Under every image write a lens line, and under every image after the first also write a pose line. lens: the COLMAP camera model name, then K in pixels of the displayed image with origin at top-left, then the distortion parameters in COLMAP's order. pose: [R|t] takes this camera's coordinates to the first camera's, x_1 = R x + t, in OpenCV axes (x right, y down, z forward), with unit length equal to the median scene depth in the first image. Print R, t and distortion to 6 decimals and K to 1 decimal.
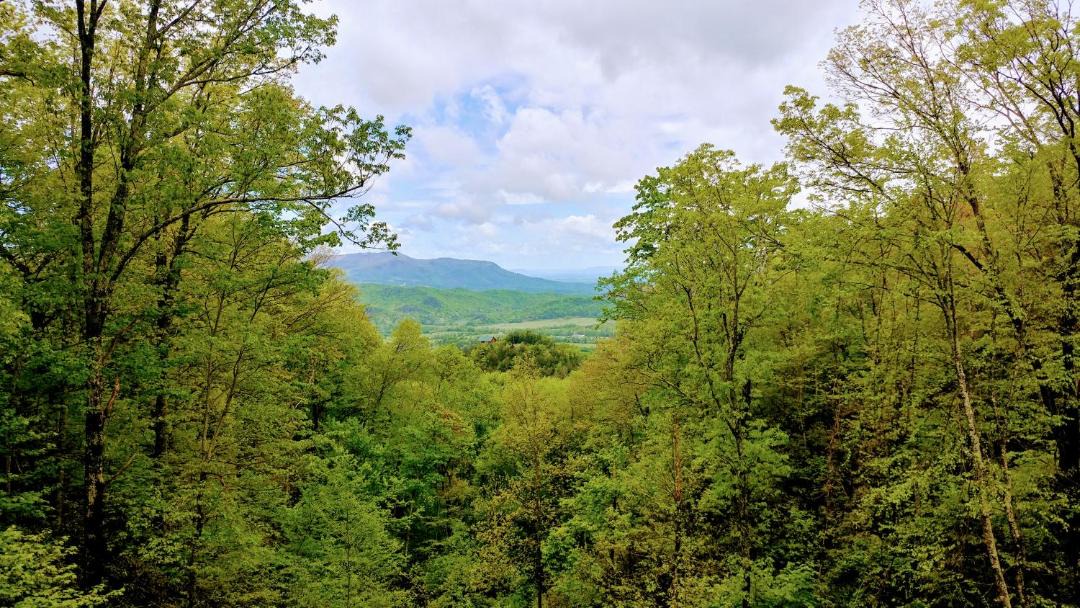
lens RADIAL K [[777.8, 0, 540.0], [0, 777.8, 304.0], [0, 0, 1]] dist [-0.076055, -0.000594]
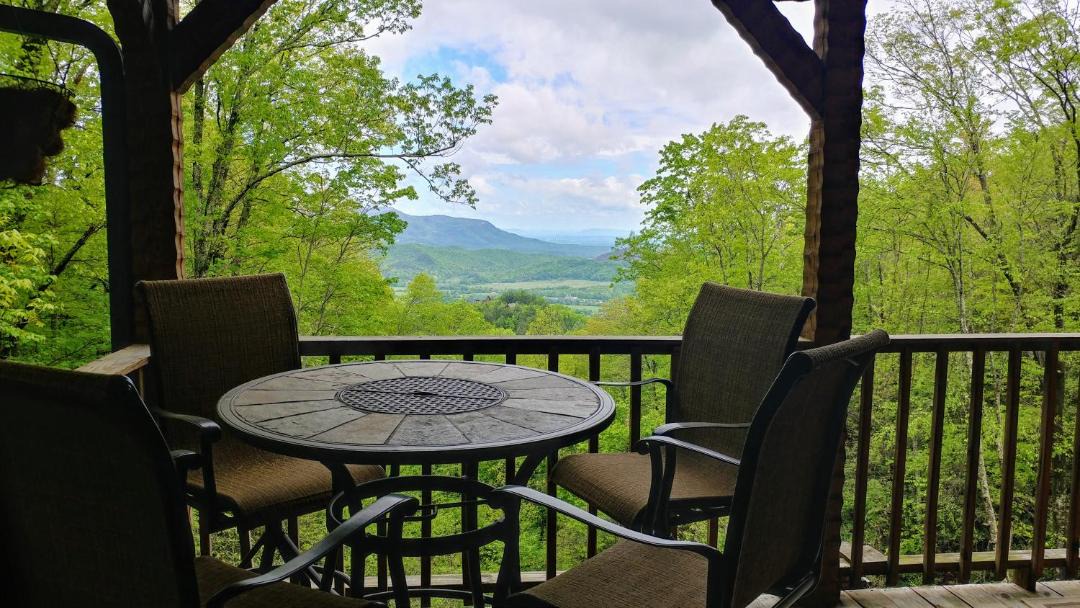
lens RADIAL K [[777.8, 0, 540.0], [0, 777.8, 304.0], [0, 0, 1]] dist [-0.076055, -0.000594]
pose [[0.999561, 0.028812, 0.006881, -0.080371], [-0.029126, 0.998281, 0.050858, 0.013017], [-0.005403, -0.051036, 0.998682, -0.117508]]
